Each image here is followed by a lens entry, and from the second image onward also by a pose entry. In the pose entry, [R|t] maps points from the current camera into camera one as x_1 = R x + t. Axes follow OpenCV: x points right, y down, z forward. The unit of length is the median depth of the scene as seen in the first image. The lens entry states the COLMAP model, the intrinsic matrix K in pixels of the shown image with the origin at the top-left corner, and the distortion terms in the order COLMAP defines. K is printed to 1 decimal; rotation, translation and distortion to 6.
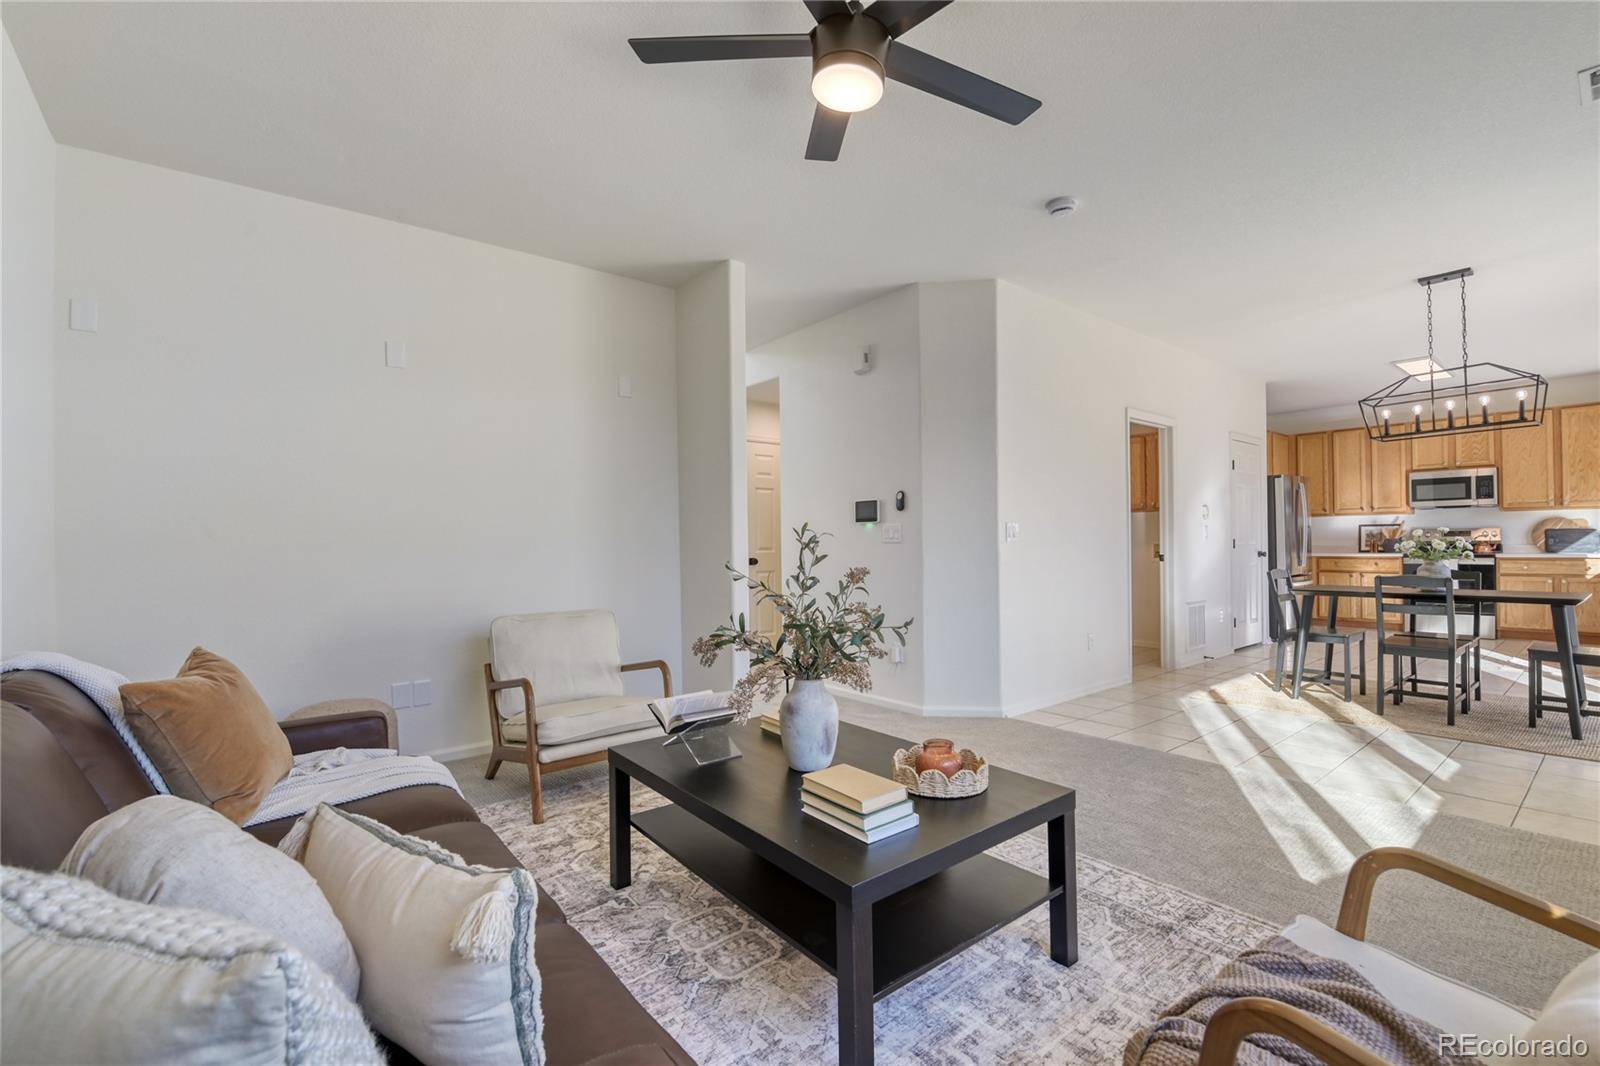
lens RADIAL K [[697.3, 0, 834.6], [0, 697.3, 536.6], [0, 0, 1]] dist [-0.001711, -0.005004]
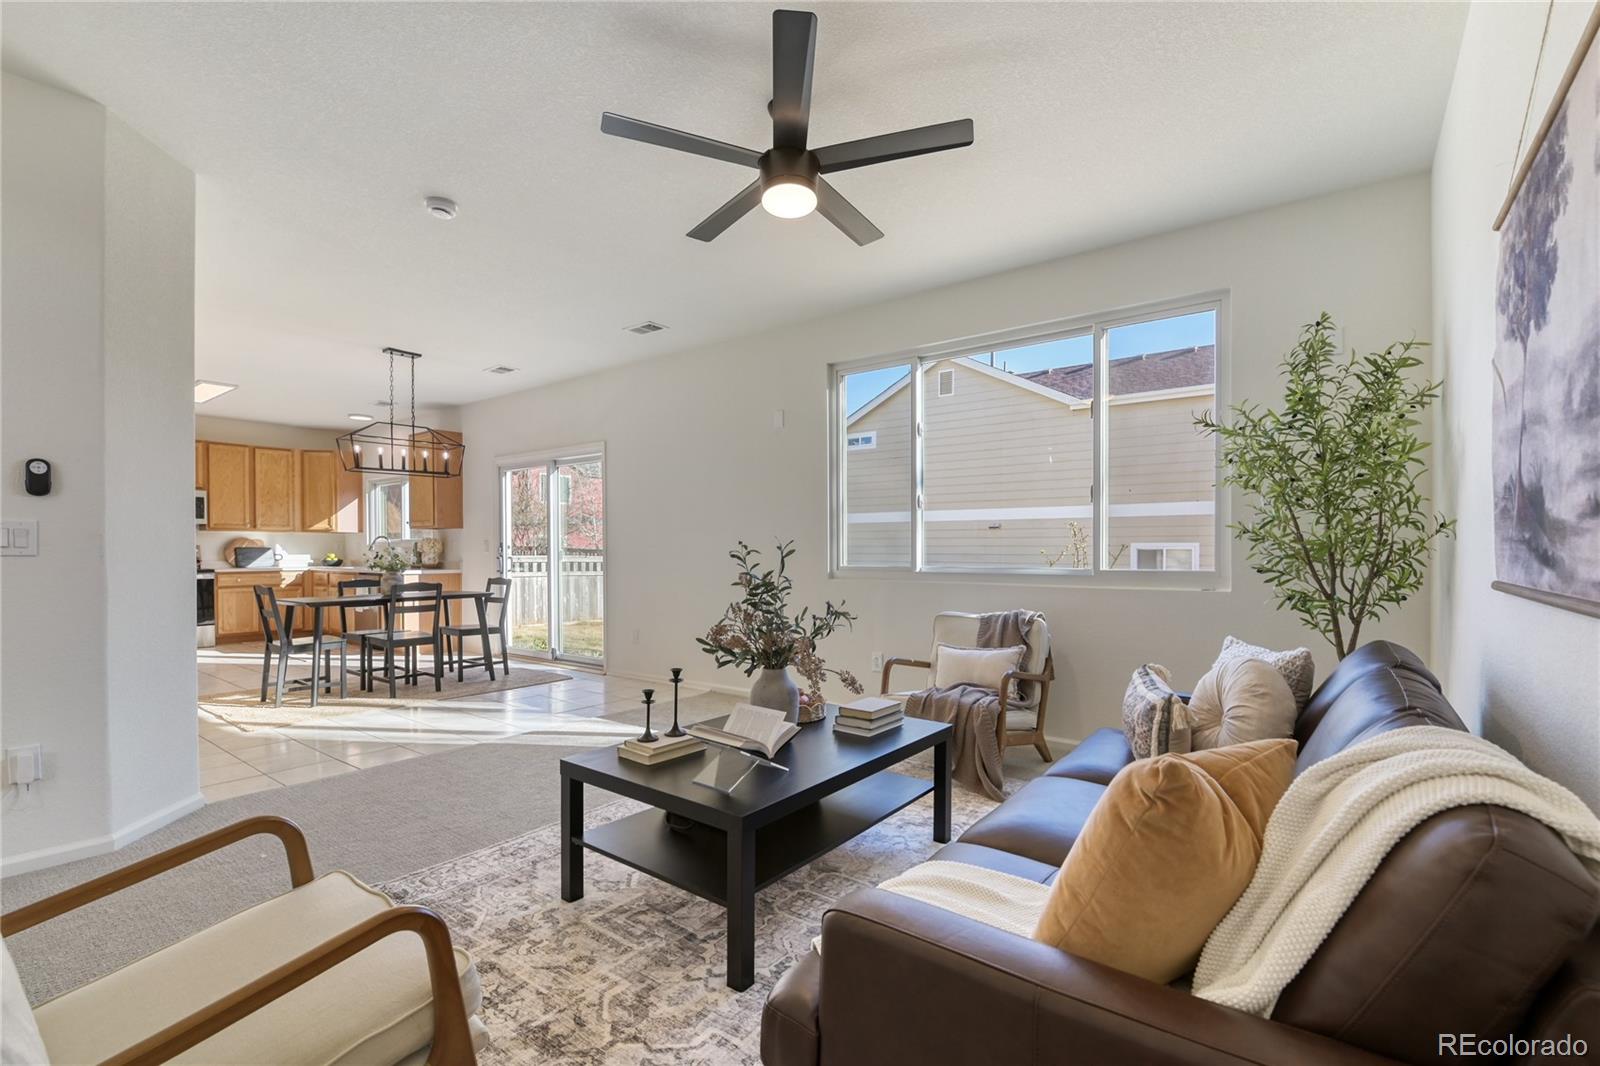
lens RADIAL K [[697.3, 0, 797.8], [0, 697.3, 560.4], [0, 0, 1]] dist [-0.001711, -0.005004]
pose [[-0.224846, -0.001988, 0.974392, -0.326102], [-0.005240, 0.999986, 0.000831, 0.005064], [-0.974380, -0.004919, -0.224853, 0.333429]]
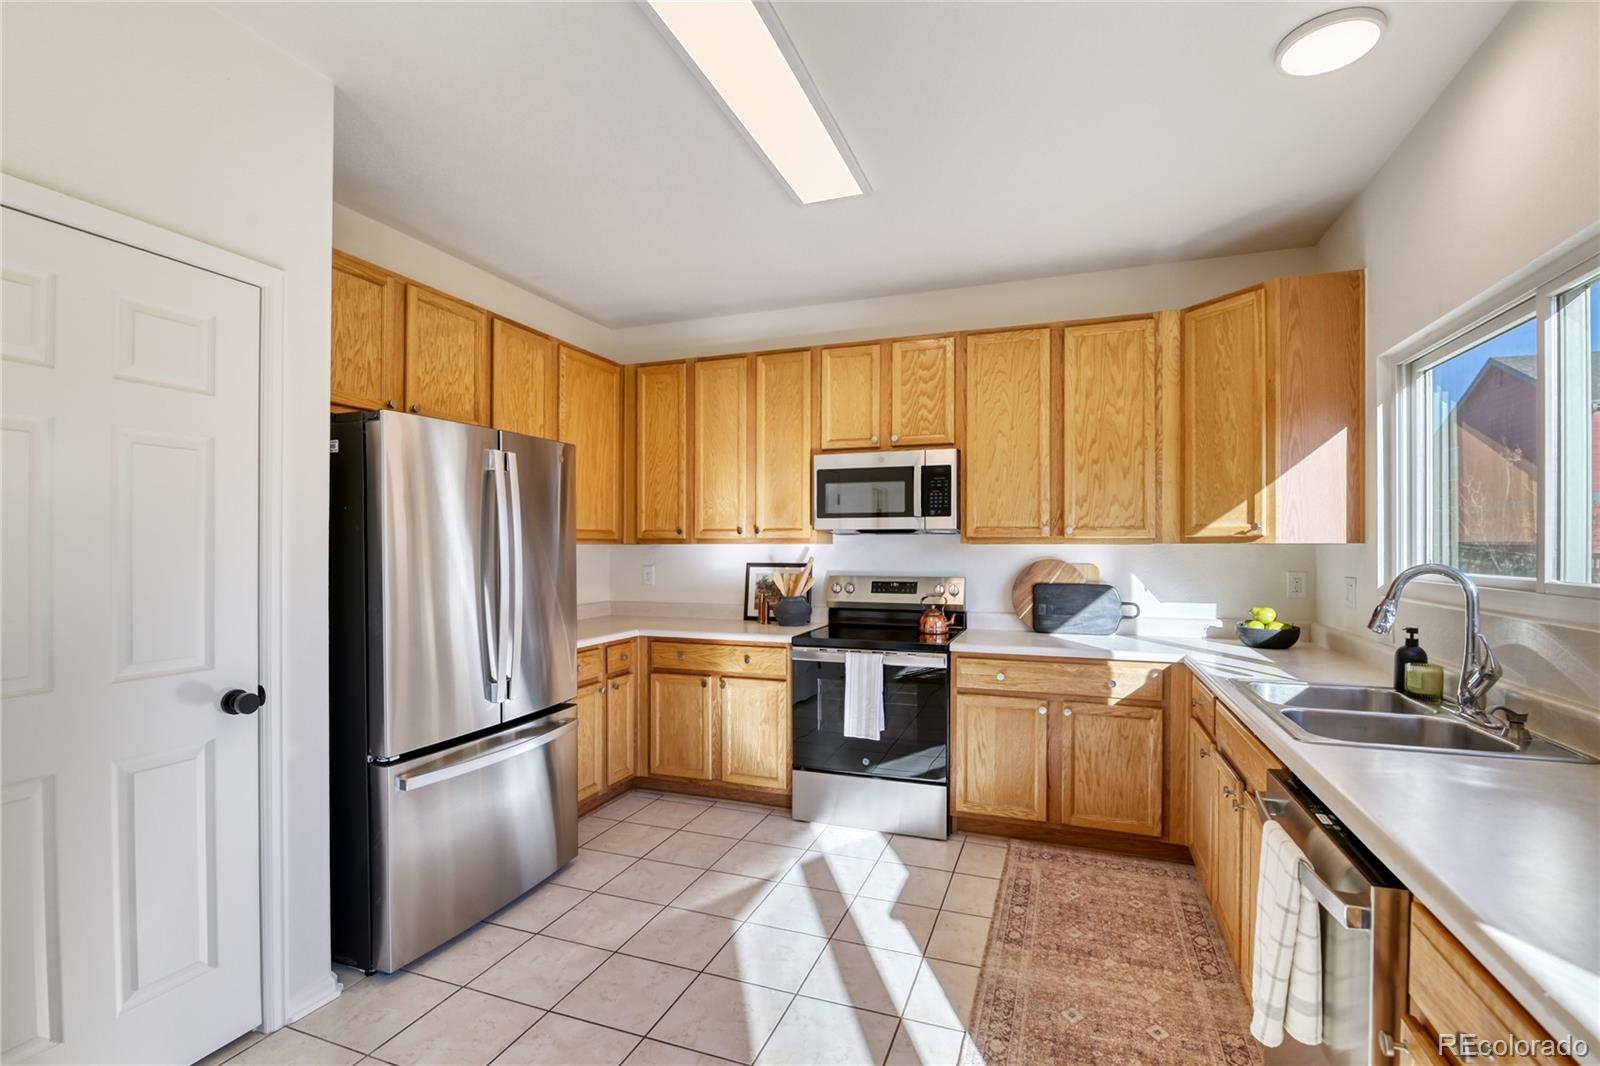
lens RADIAL K [[716.9, 0, 817.5], [0, 716.9, 547.0], [0, 0, 1]] dist [-0.000411, -0.003361]
pose [[0.865365, 0.012210, 0.500994, 0.637757], [-0.014441, 0.999896, 0.000575, -0.033777], [-0.500935, -0.007732, 0.865451, 0.635169]]
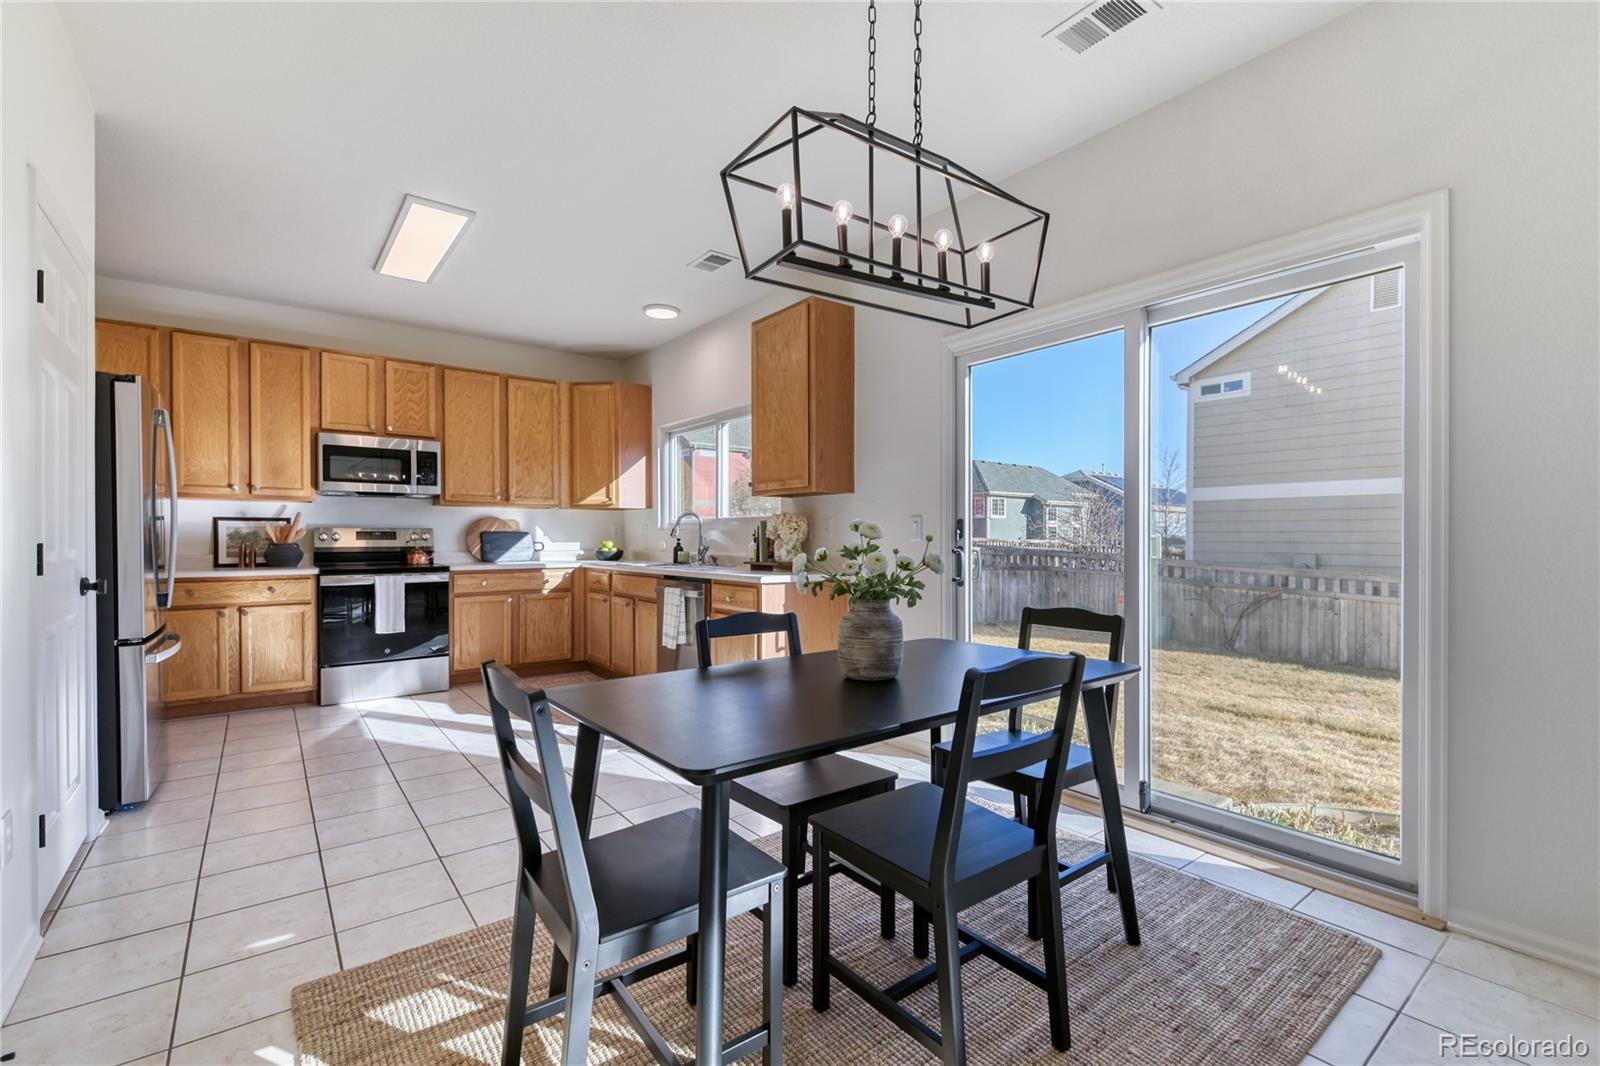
lens RADIAL K [[697.3, 0, 814.8], [0, 697.3, 542.9], [0, 0, 1]] dist [-0.001711, -0.005004]
pose [[0.028381, 0.004325, 0.999588, 0.264452], [-0.007919, 0.999960, -0.004102, 0.001975], [-0.999566, -0.007799, 0.028414, 0.601415]]
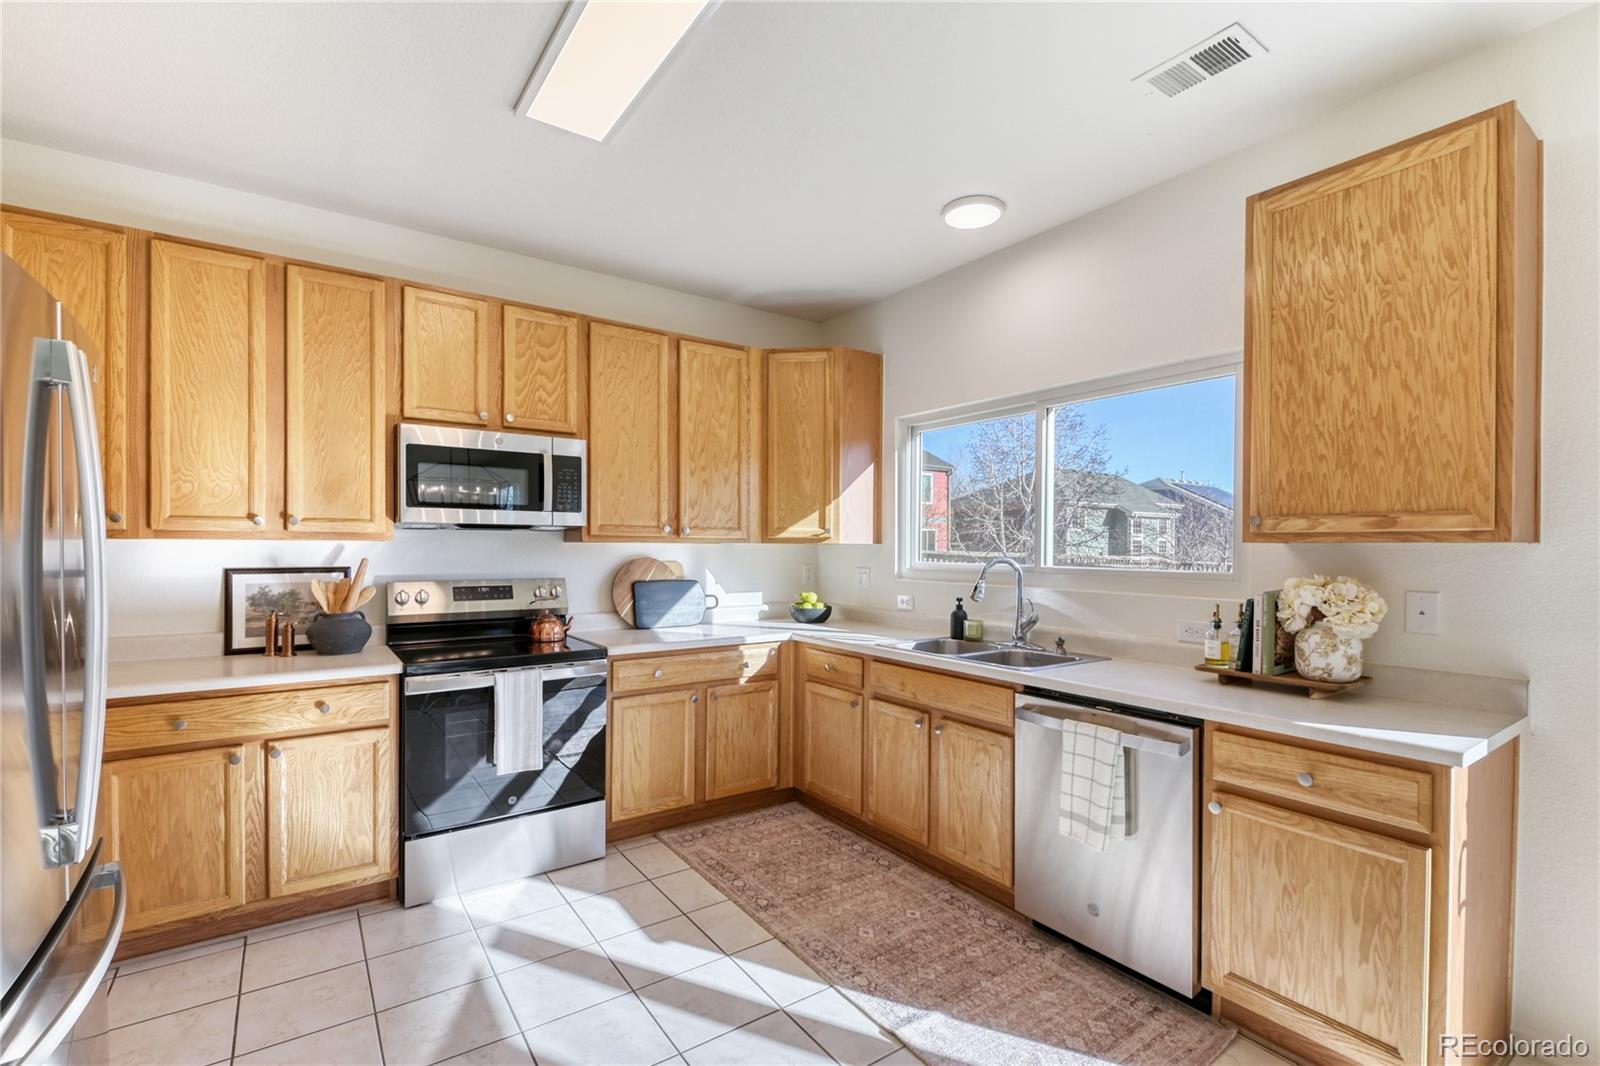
lens RADIAL K [[716.9, 0, 804.0], [0, 716.9, 550.2], [0, 0, 1]] dist [-0.000411, -0.003361]
pose [[0.081677, 0.006760, 0.996636, 0.525137], [-0.013142, 0.999897, -0.005705, -0.031114], [-0.996572, -0.012632, 0.081758, 0.827326]]
